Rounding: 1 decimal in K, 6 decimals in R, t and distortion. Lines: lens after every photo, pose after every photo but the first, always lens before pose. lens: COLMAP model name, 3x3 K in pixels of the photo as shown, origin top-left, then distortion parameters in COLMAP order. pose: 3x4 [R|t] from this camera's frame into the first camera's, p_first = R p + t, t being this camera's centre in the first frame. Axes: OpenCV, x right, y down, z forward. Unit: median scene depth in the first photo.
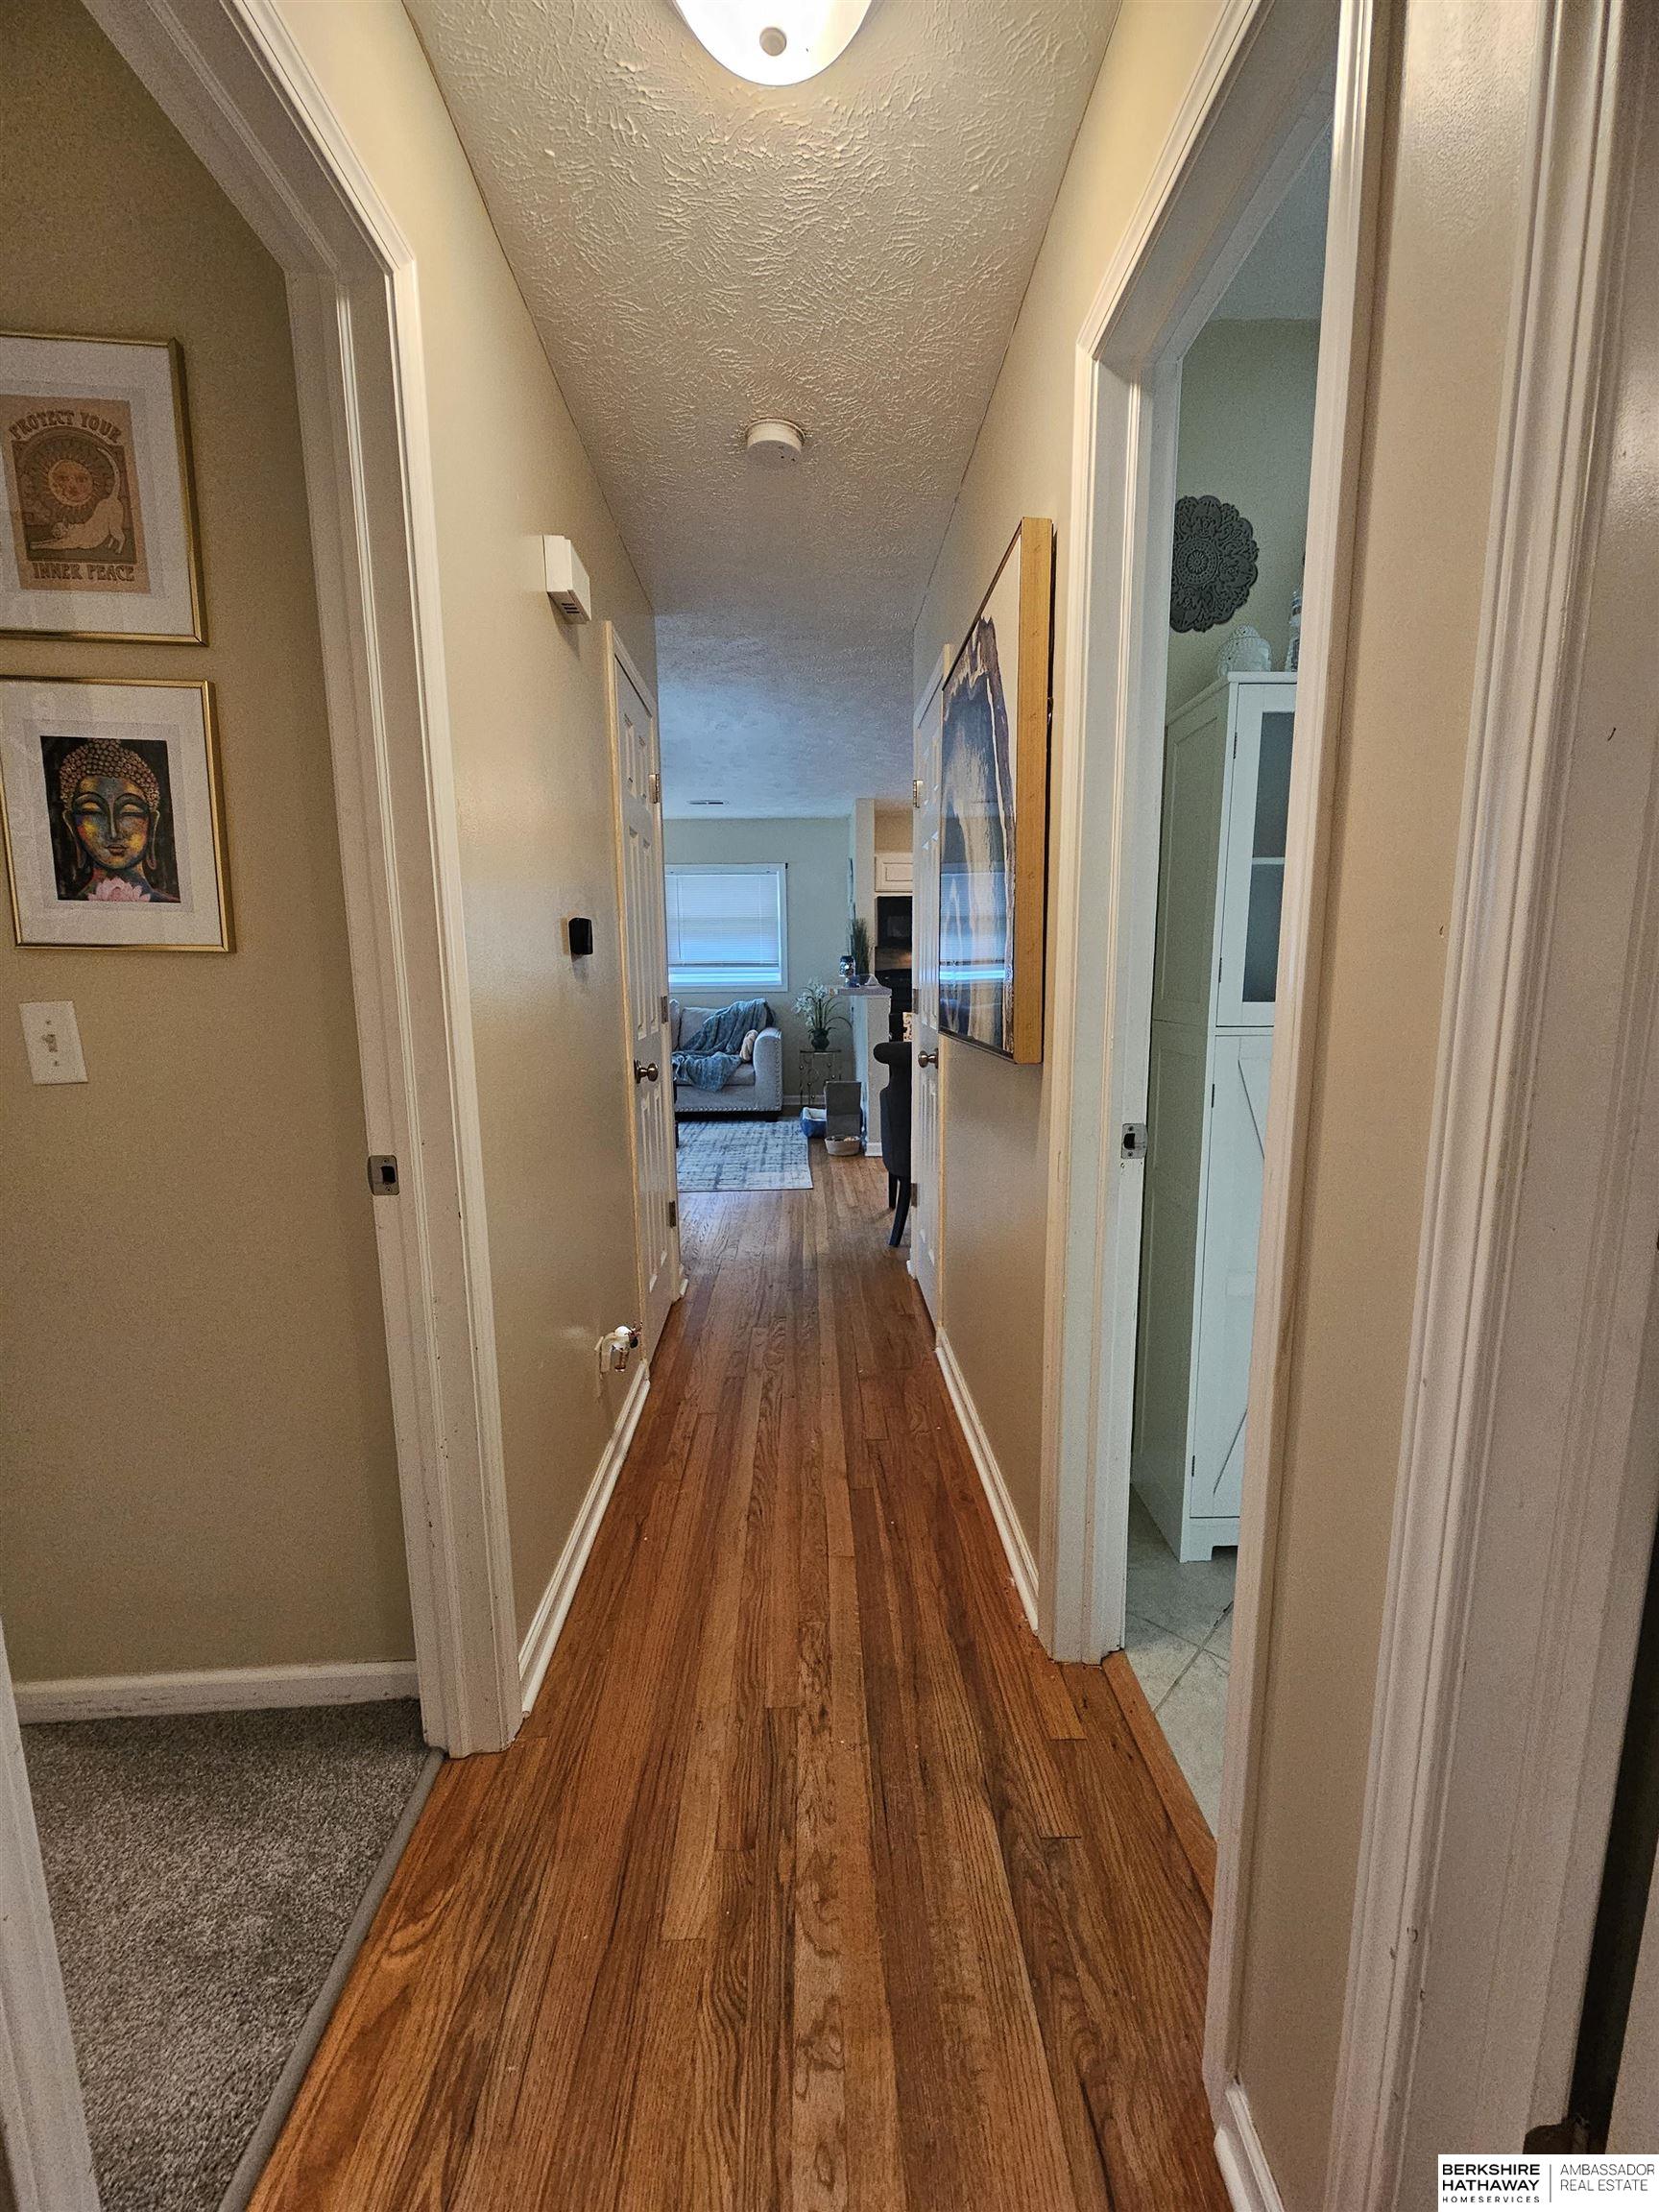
lens RADIAL K [[905.0, 0, 837.7], [0, 905.0, 1114.4], [0, 0, 1]] dist [-0.003520, -0.000656]
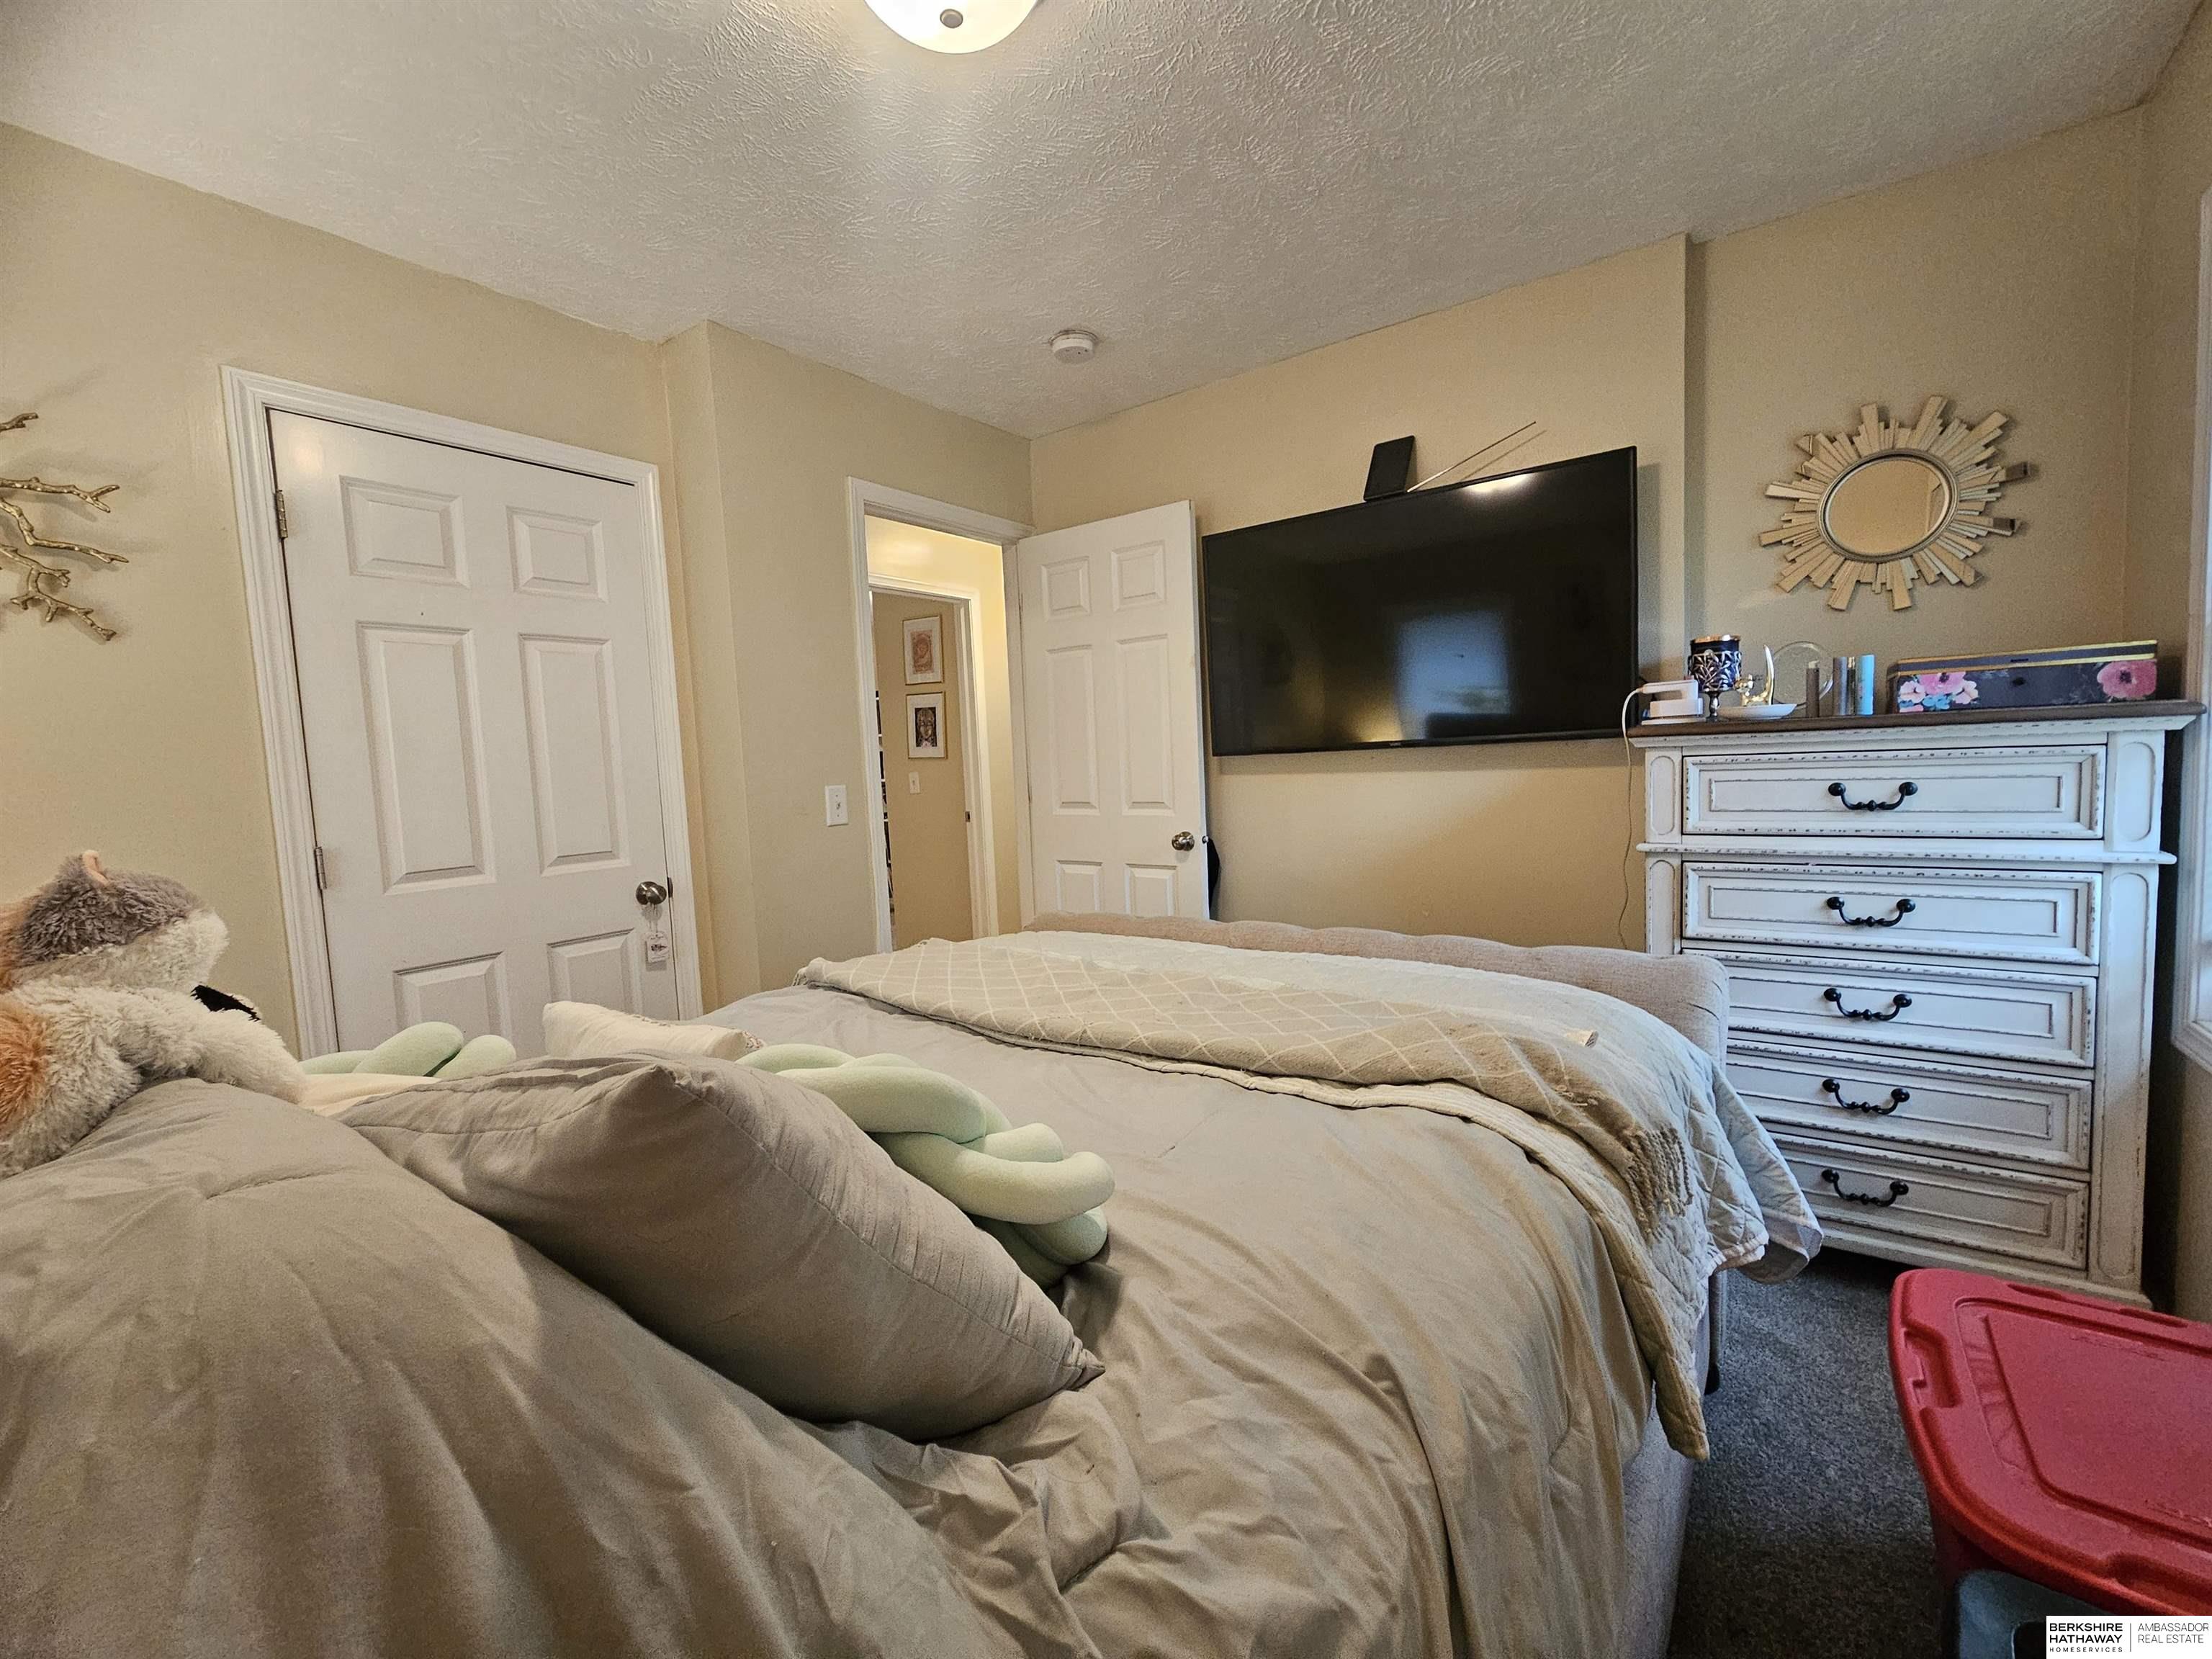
lens RADIAL K [[905.0, 0, 1107.0], [0, 905.0, 826.6], [0, 0, 1]] dist [-0.003520, -0.000656]
pose [[0.784512, 0.022910, -0.619691, 2.299069], [-0.066529, 0.996659, -0.047378, 0.249277], [0.616535, 0.078396, 0.783415, -1.597532]]
